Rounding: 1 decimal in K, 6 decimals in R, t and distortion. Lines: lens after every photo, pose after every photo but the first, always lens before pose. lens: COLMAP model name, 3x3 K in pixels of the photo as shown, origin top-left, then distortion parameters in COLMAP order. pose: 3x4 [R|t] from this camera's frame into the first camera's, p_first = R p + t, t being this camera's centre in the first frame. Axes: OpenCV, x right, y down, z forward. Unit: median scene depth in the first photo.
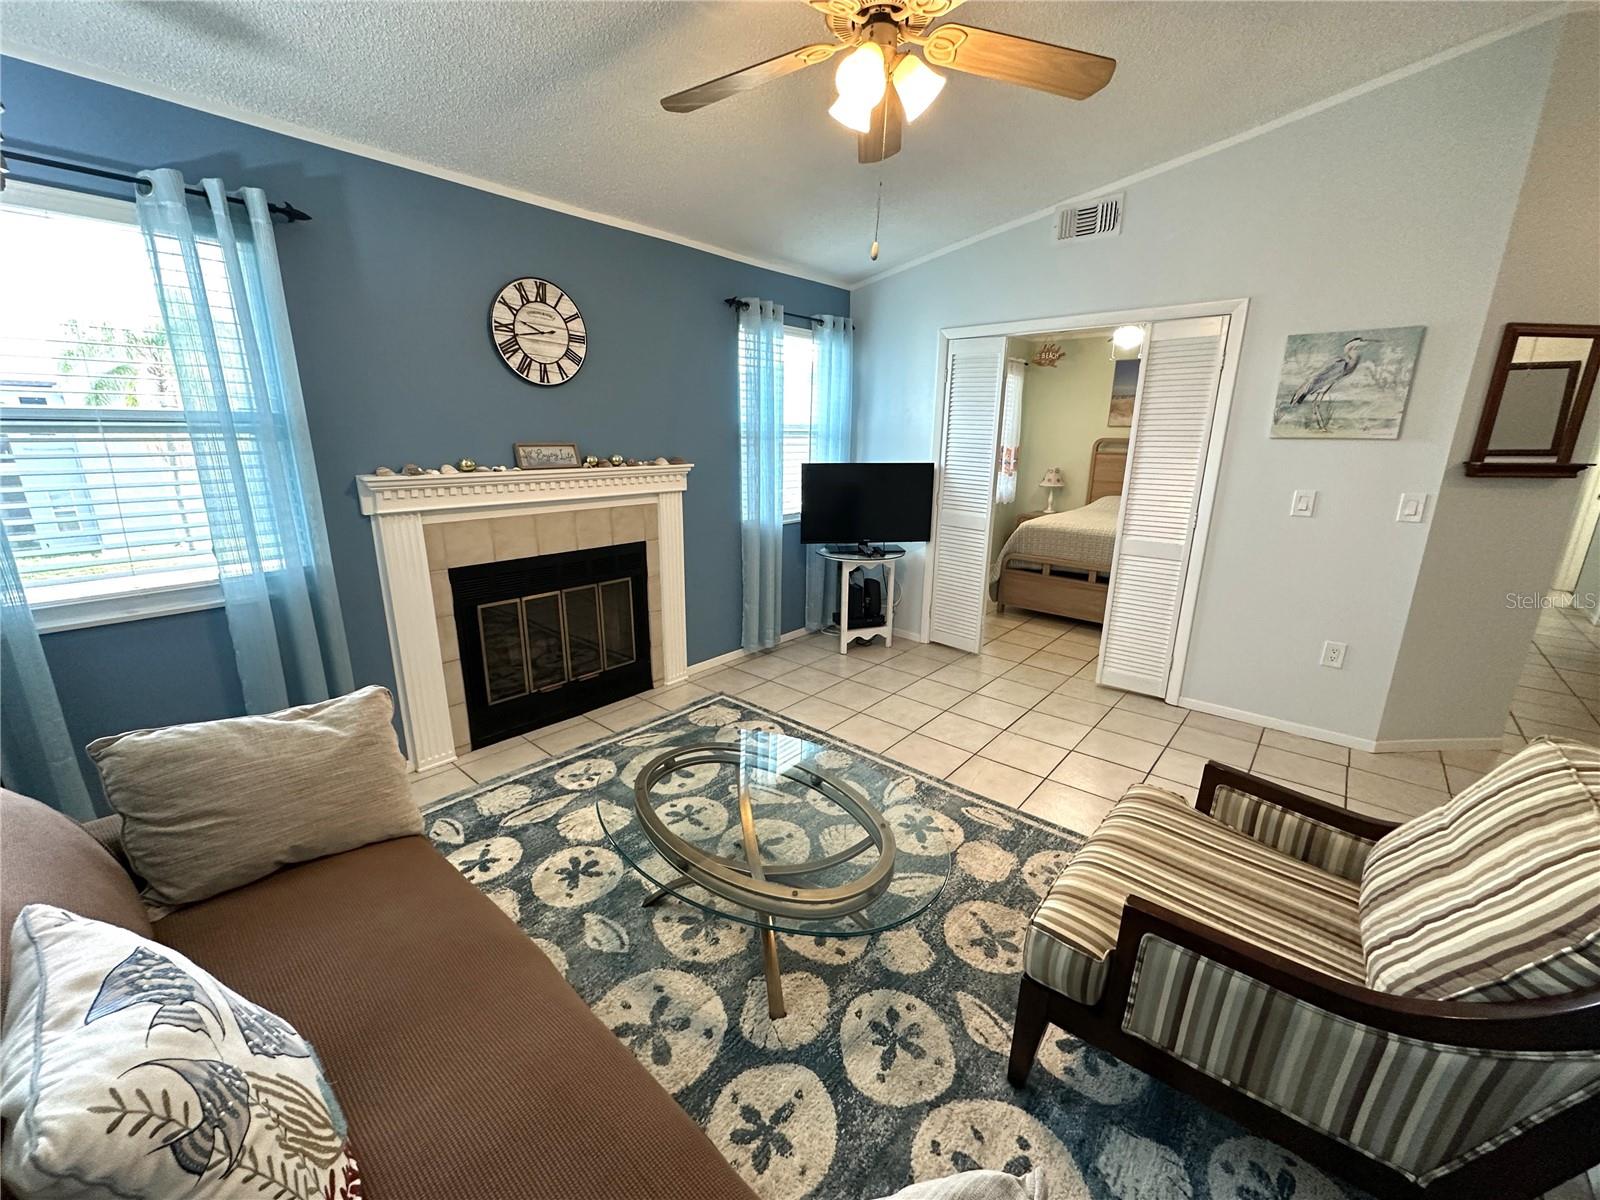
lens RADIAL K [[637.8, 0, 797.4], [0, 637.8, 602.3], [0, 0, 1]] dist [-0.002810, 0.000862]
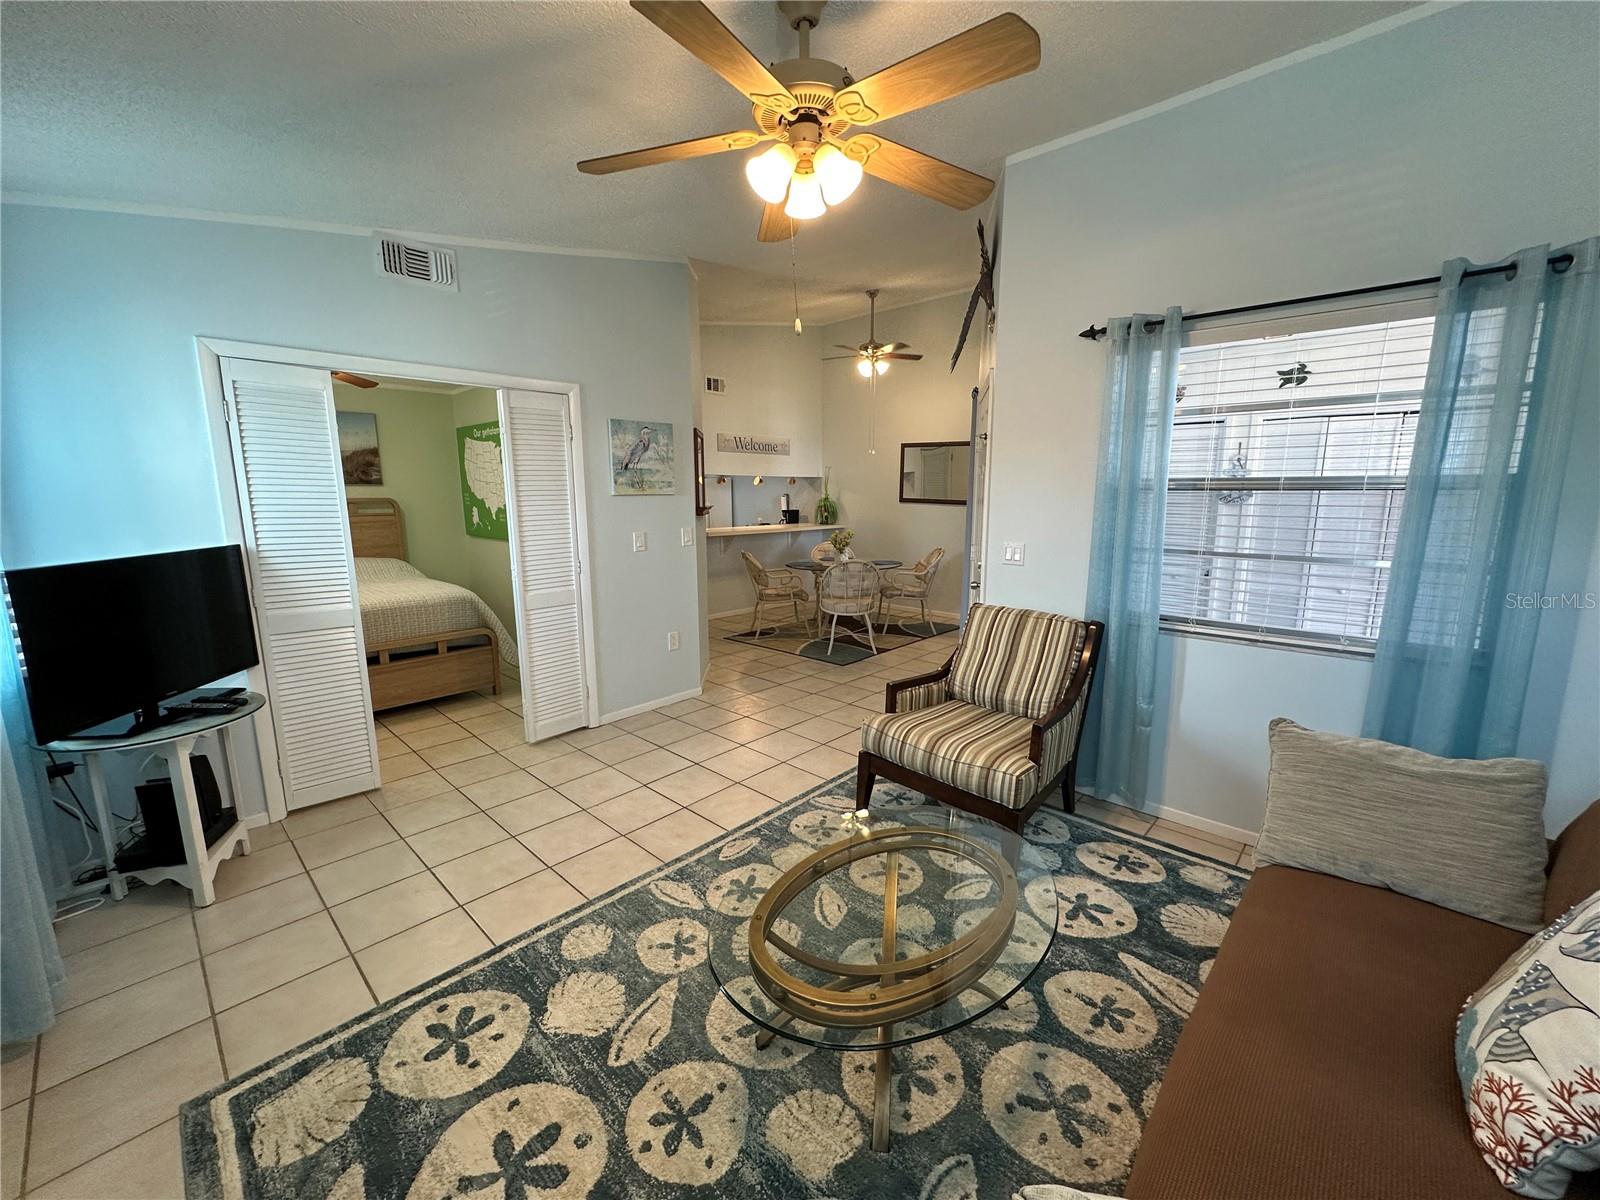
lens RADIAL K [[637.8, 0, 800.1], [0, 637.8, 603.4], [0, 0, 1]] dist [-0.002810, 0.000862]
pose [[0.032304, -0.186034, 0.982012, -0.588947], [0.263229, 0.949421, 0.171201, -0.182026], [-0.964192, 0.252963, 0.079640, 0.622835]]
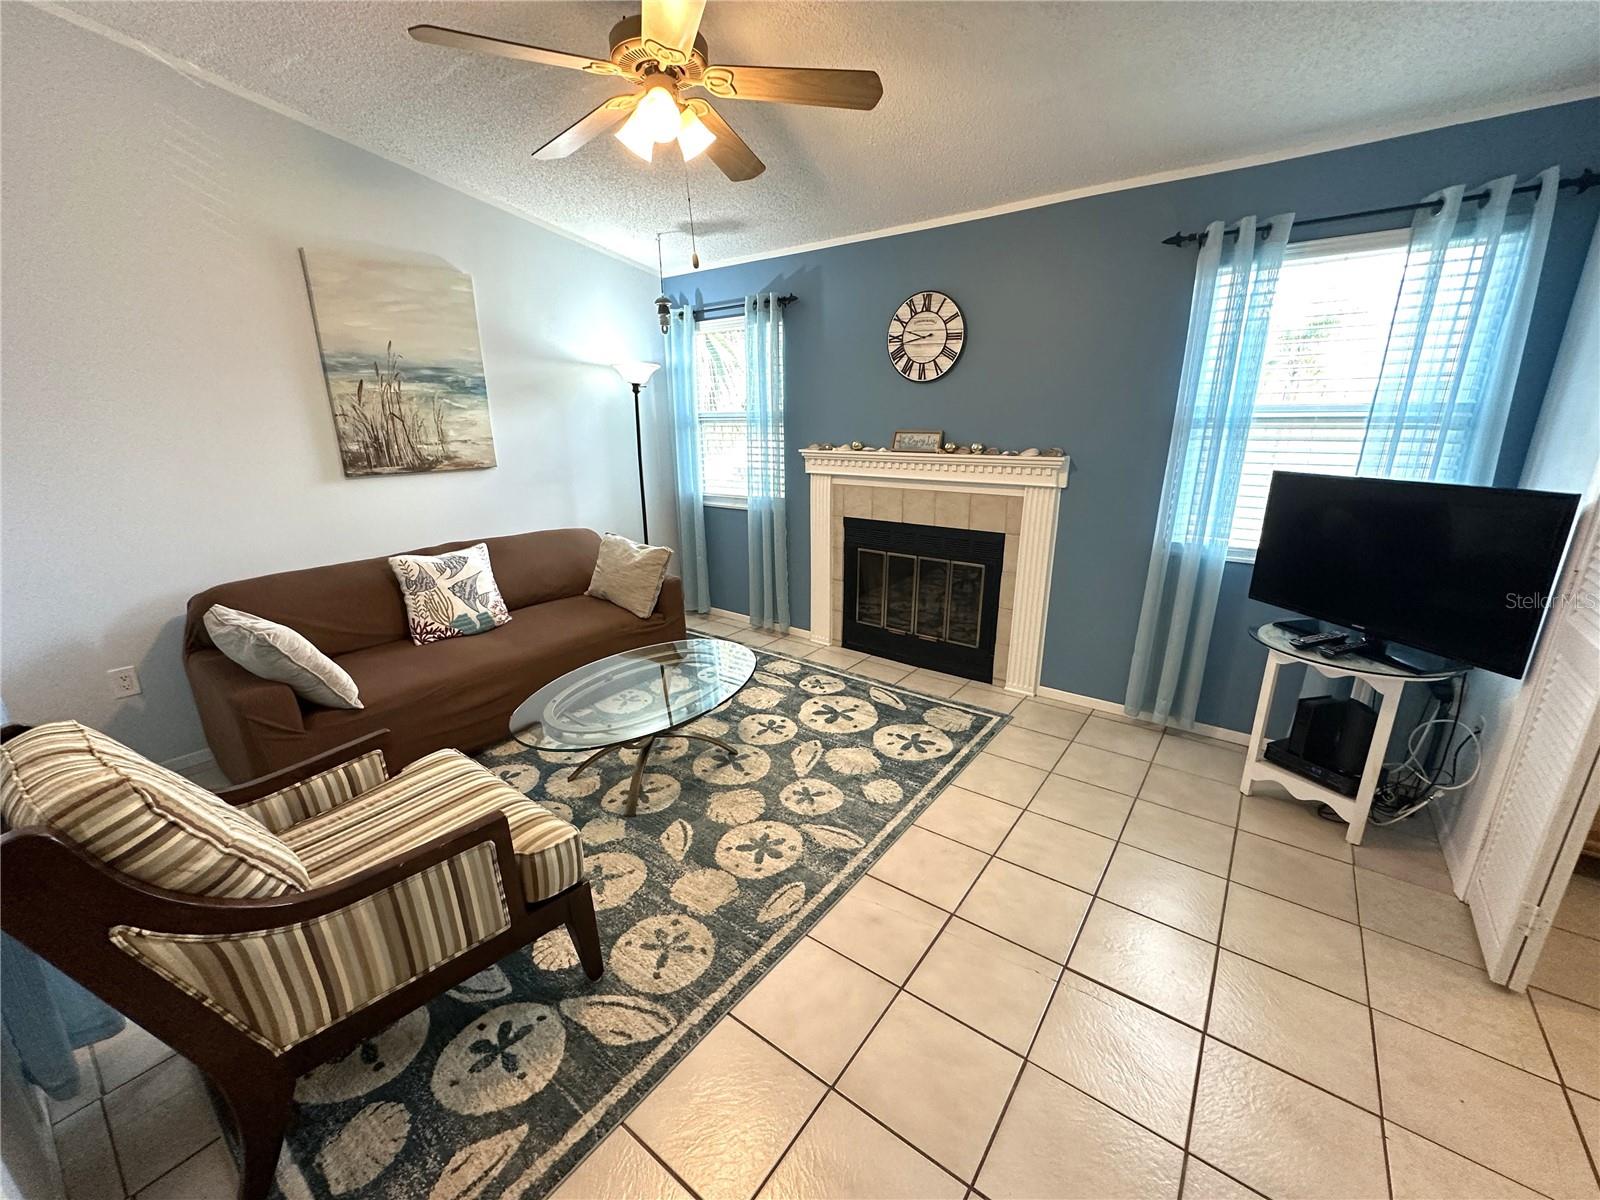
lens RADIAL K [[637.8, 0, 799.0], [0, 637.8, 600.7], [0, 0, 1]] dist [-0.002810, 0.000862]
pose [[0.068884, 0.268582, -0.960791, 0.850014], [-0.249719, 0.937061, 0.244045, -0.193691], [0.965865, 0.223117, 0.131618, 0.723805]]
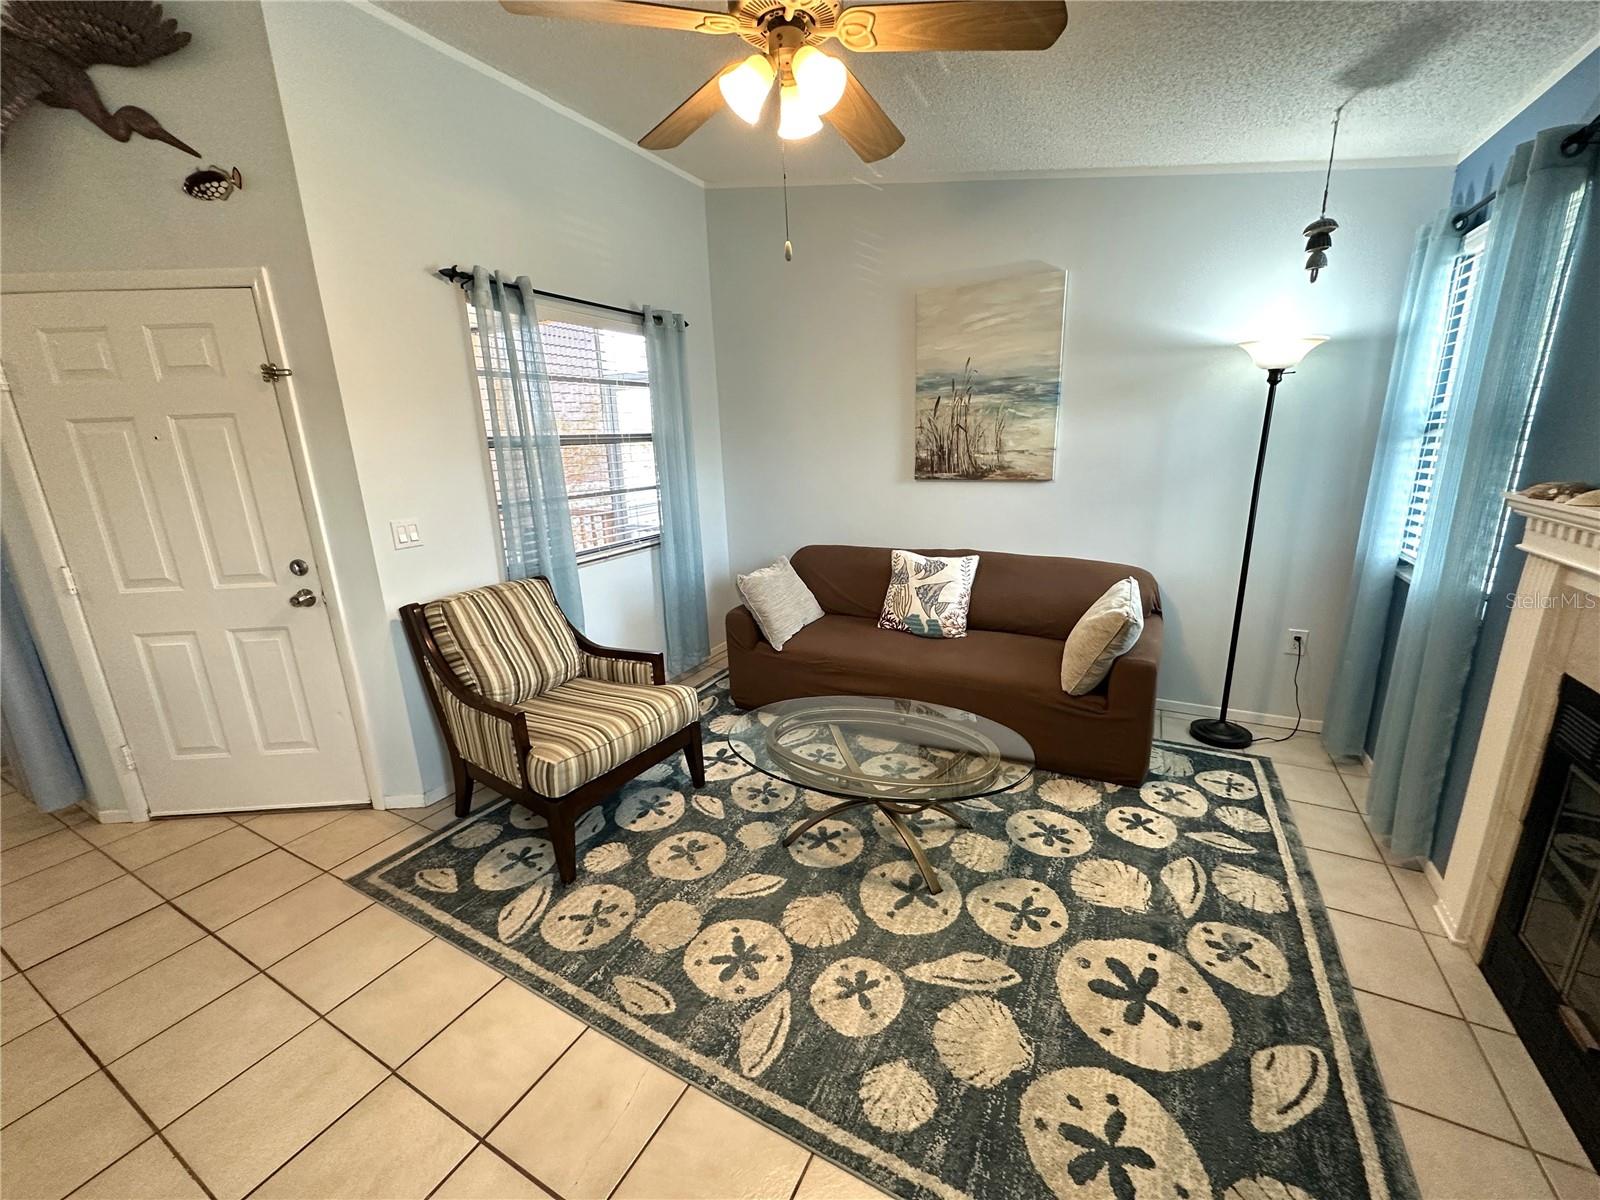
lens RADIAL K [[637.8, 0, 798.8], [0, 637.8, 600.9], [0, 0, 1]] dist [-0.002810, 0.000862]
pose [[-0.975692, 0.076693, -0.205286, 0.210069], [-0.034278, 0.871822, 0.488622, -0.344125], [0.216447, 0.483782, -0.848001, 1.245544]]
